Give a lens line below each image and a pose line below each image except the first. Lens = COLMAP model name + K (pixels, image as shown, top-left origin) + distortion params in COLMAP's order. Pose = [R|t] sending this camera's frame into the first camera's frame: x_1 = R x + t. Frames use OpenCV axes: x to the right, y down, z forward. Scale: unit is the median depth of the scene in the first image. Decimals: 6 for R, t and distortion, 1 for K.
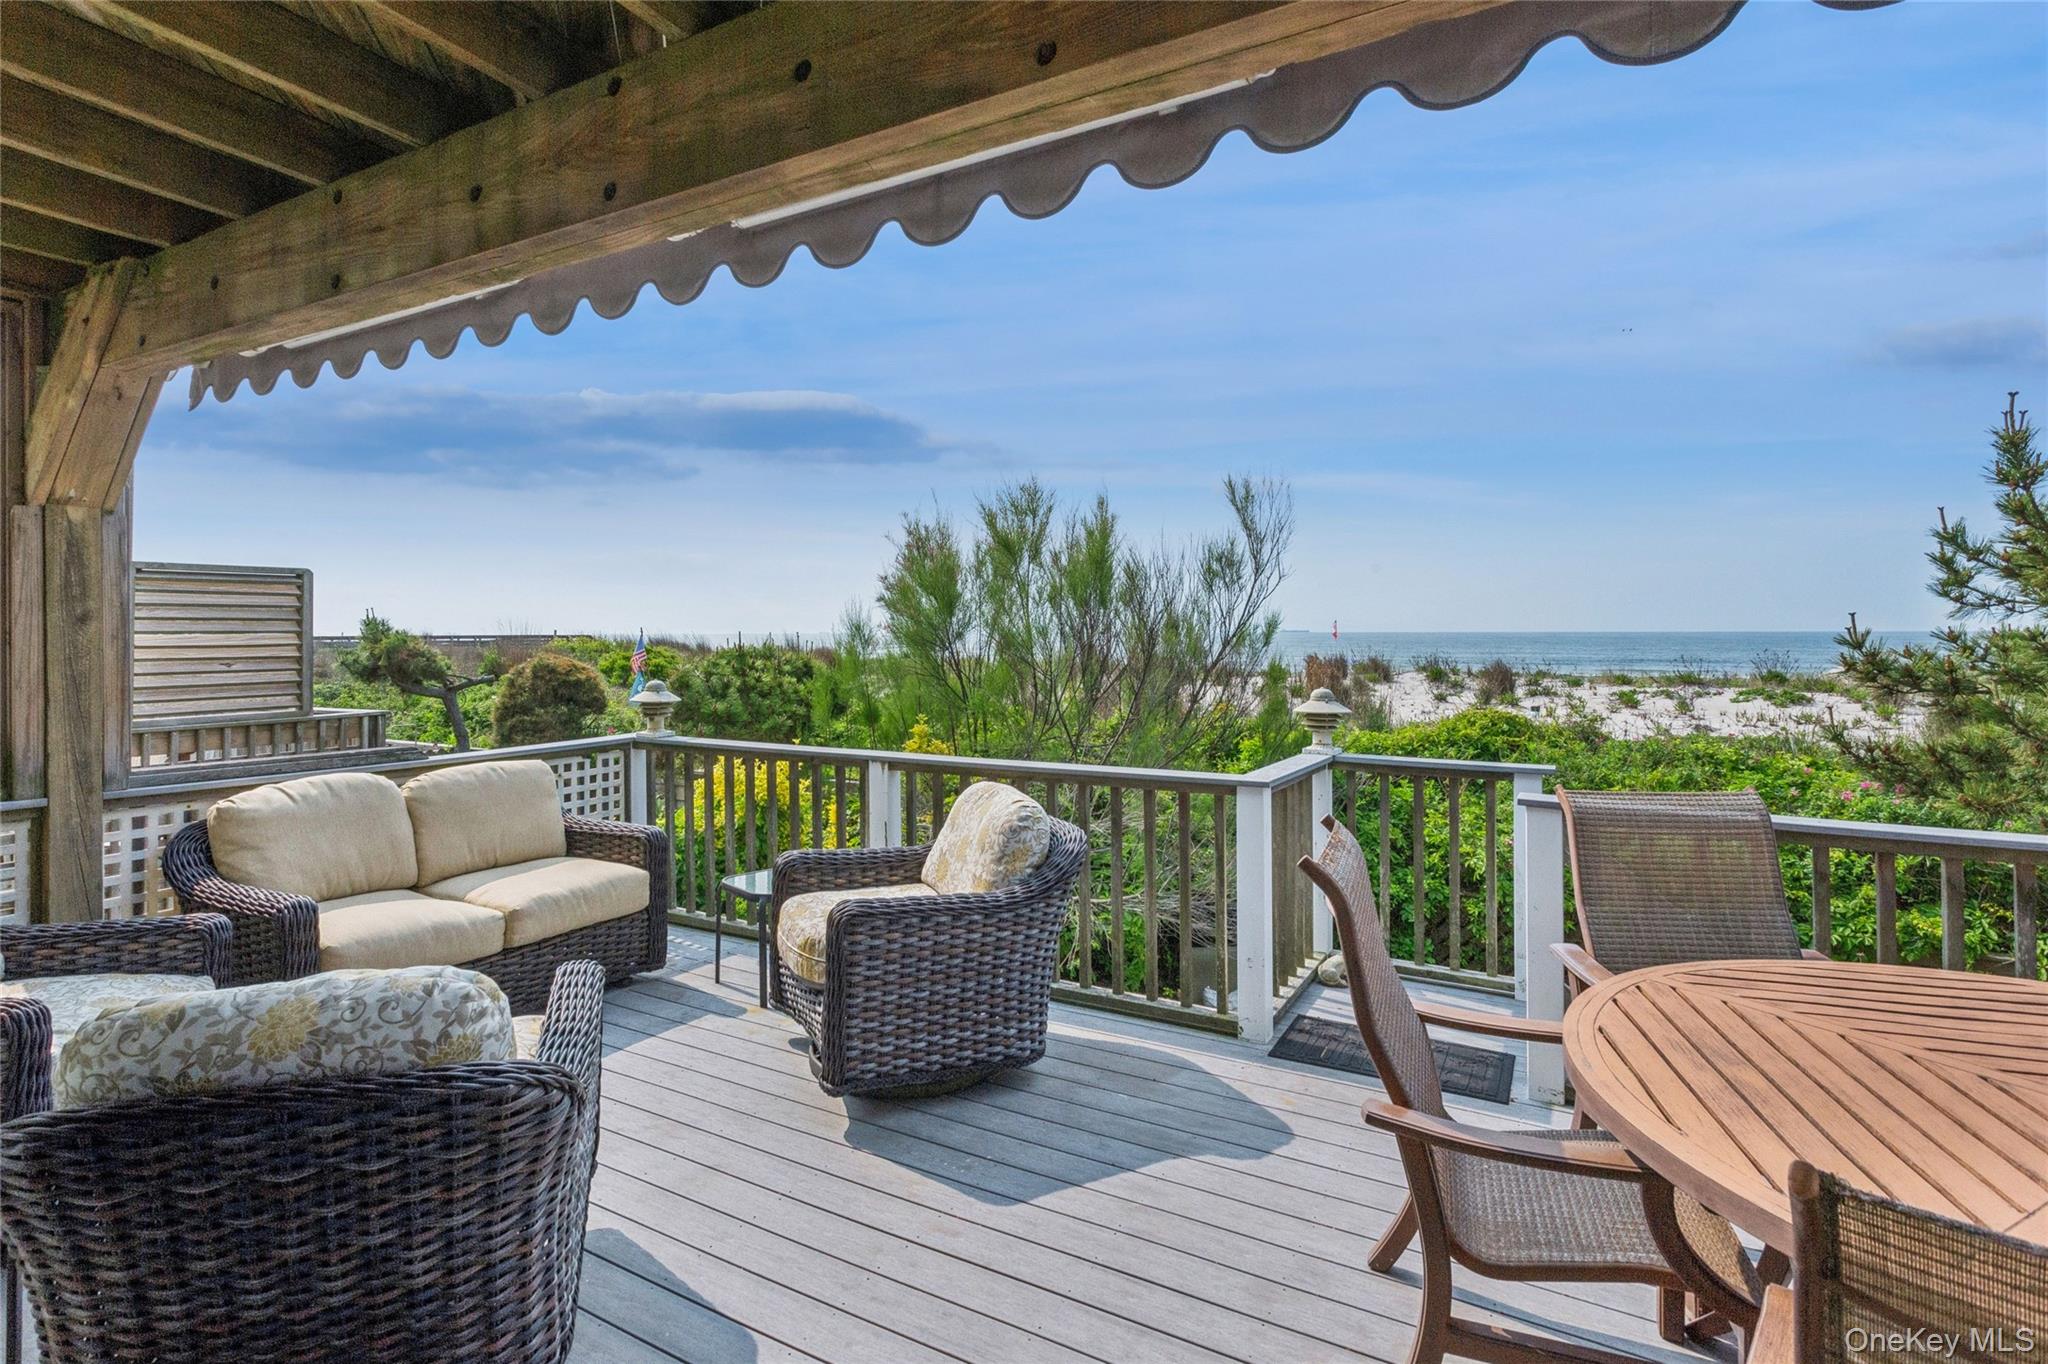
lens RADIAL K [[1019.8, 0, 998.1], [0, 1019.8, 626.7], [0, 0, 1]] dist [0.004746, 0.000513]
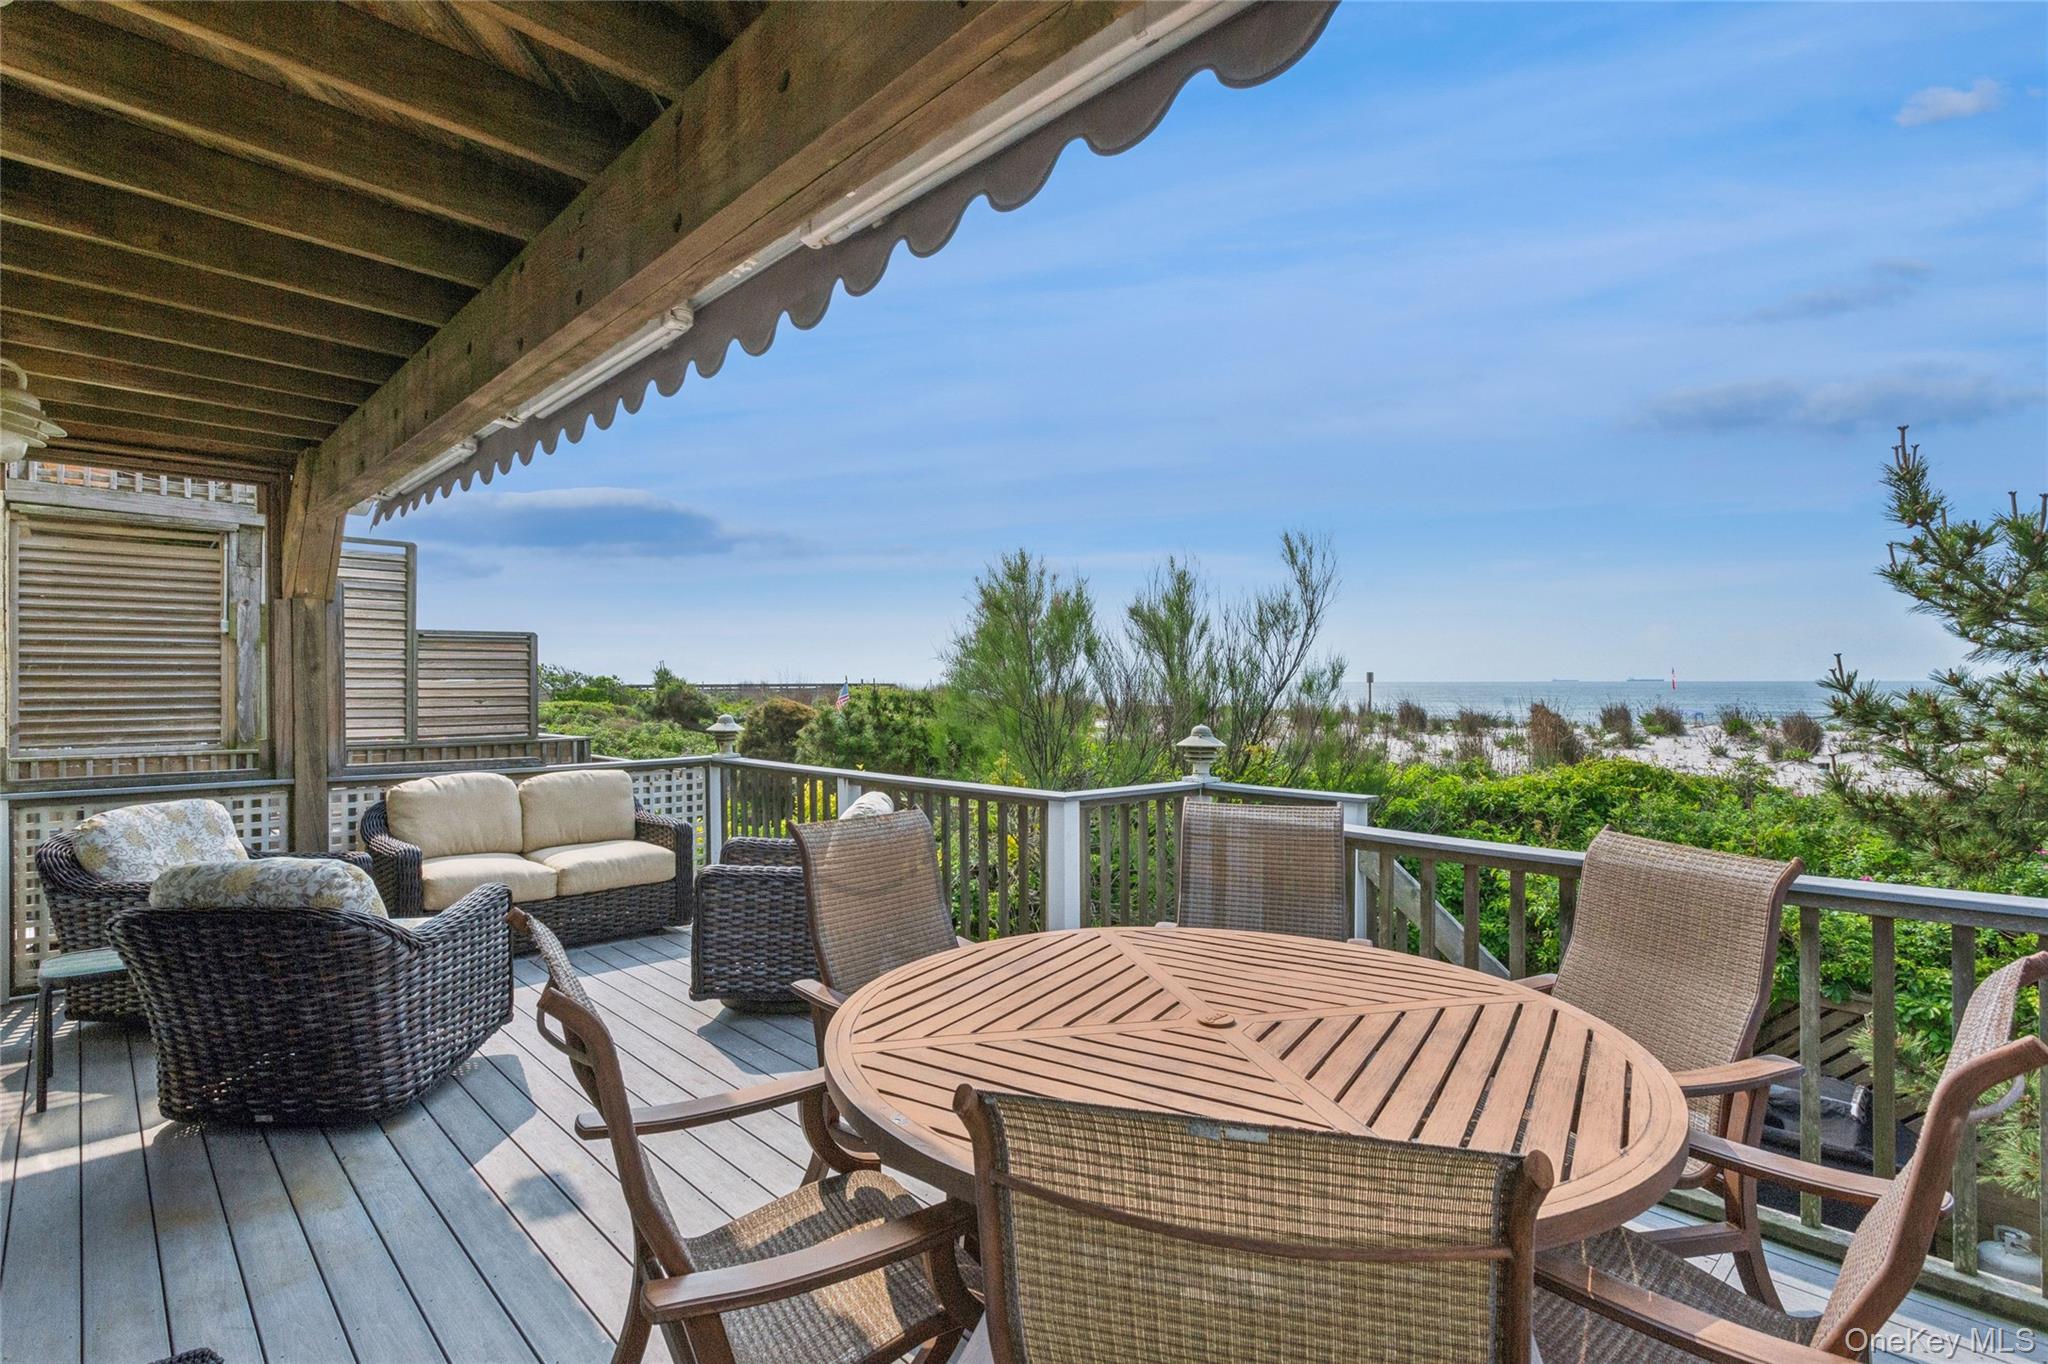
lens RADIAL K [[984.4, 0, 999.2], [0, 984.4, 683.2], [0, 0, 1]] dist [0.005170, 0.000575]
pose [[0.958305, 0.000198, -0.285746, 0.358938], [0.001976, 0.999971, 0.007319, 0.003790], [0.285739, -0.007579, 0.958278, -0.109691]]
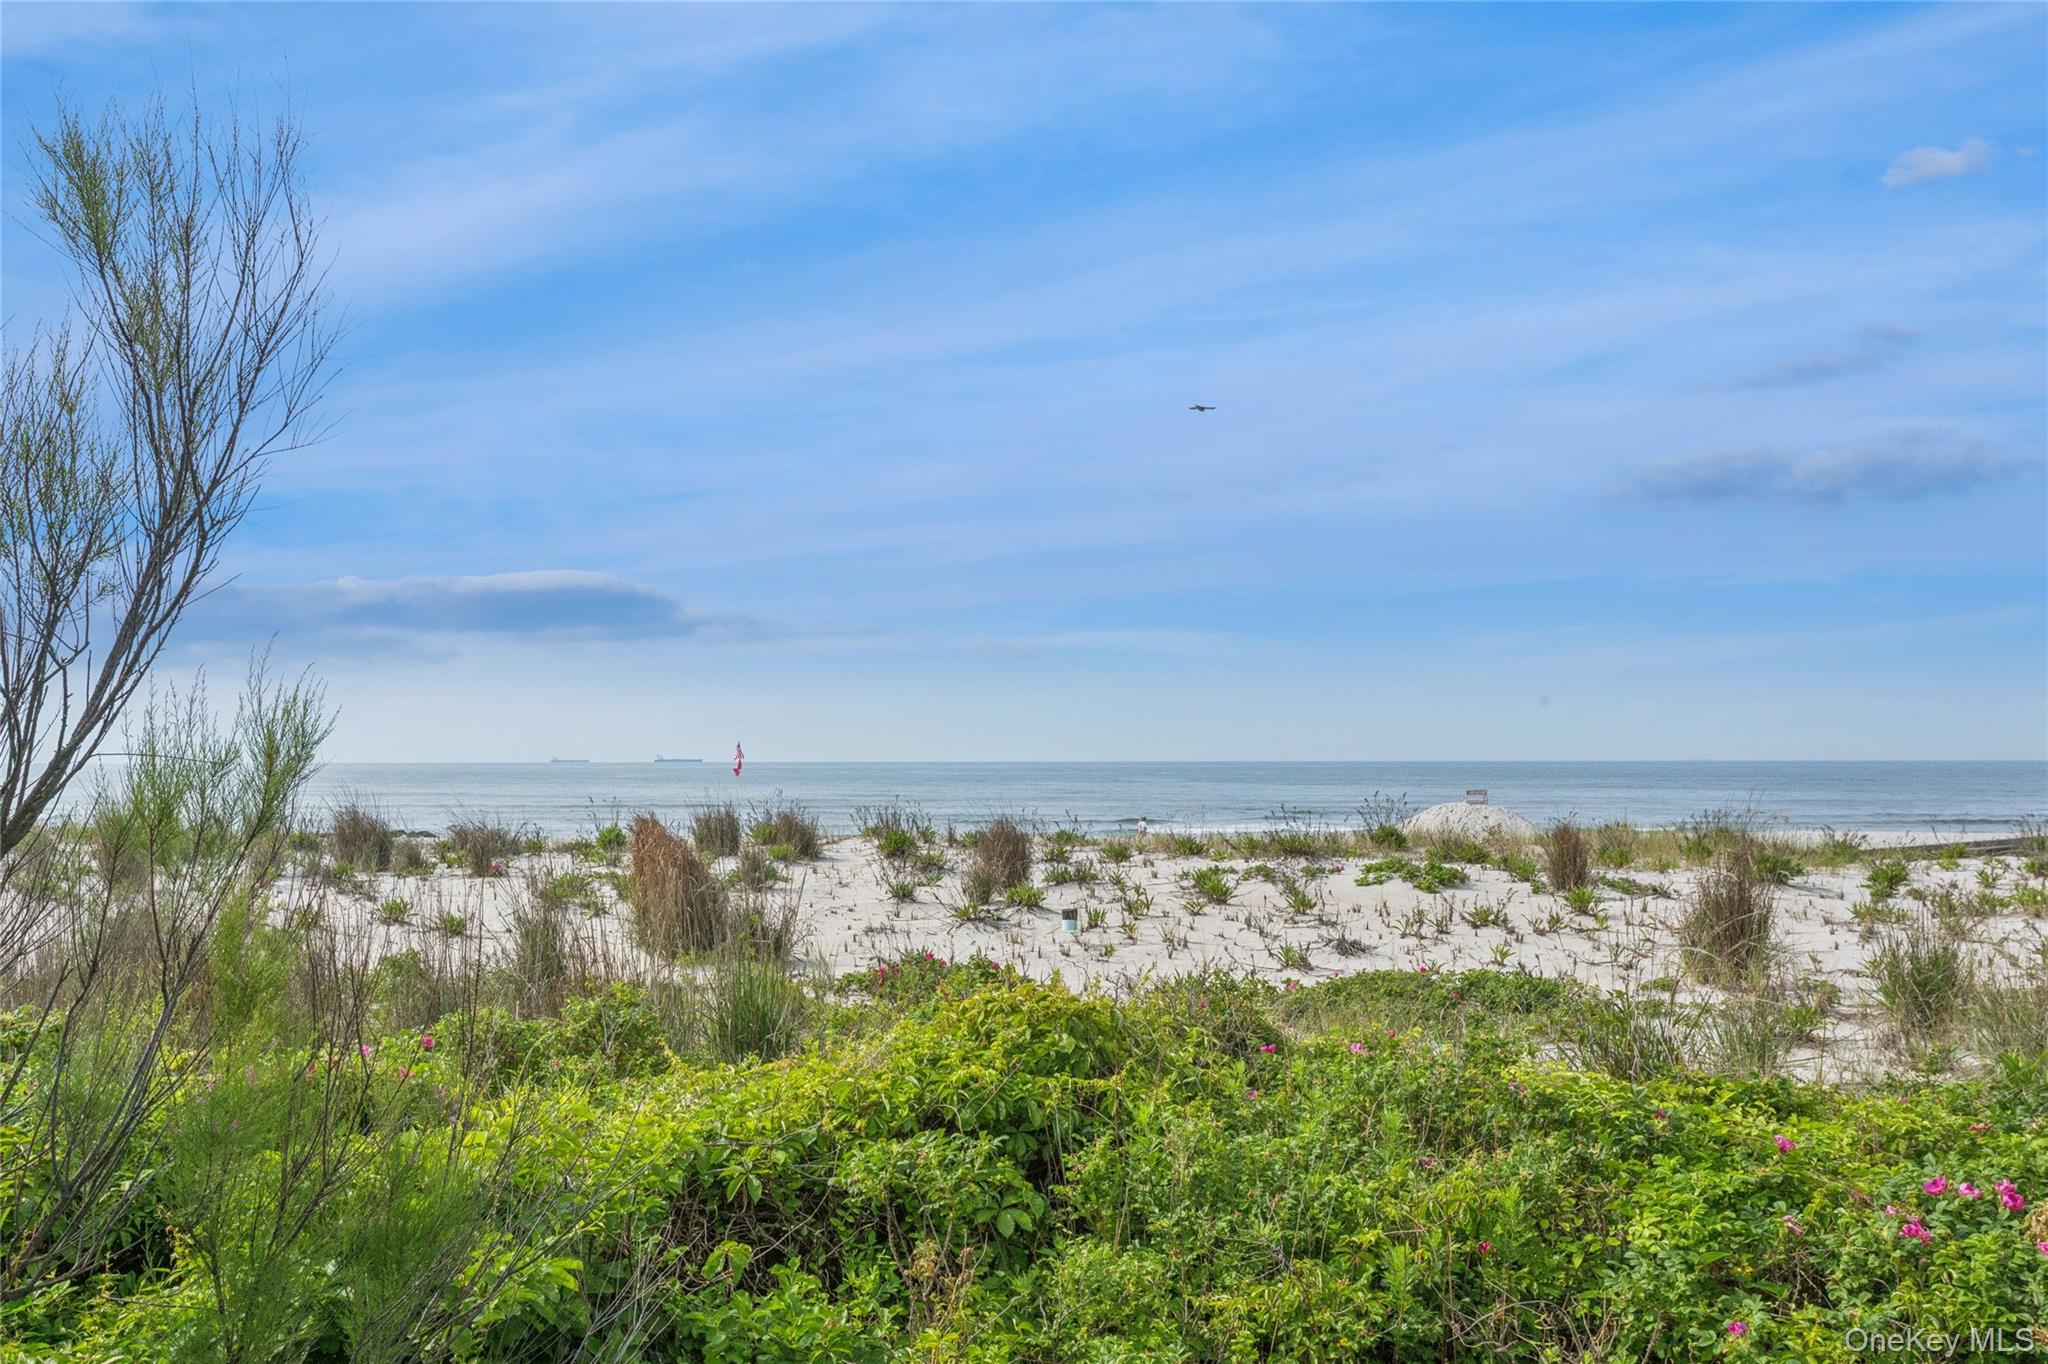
lens RADIAL K [[1800.9, 0, 978.4], [0, 1800.9, 679.9], [0, 0, 1]] dist [0.007830, 0.001528]
pose [[0.900483, 0.020012, 0.434430, 0.365639], [-0.002306, 0.999146, -0.041245, -0.003295], [-0.434885, 0.036139, 0.899761, 0.836280]]
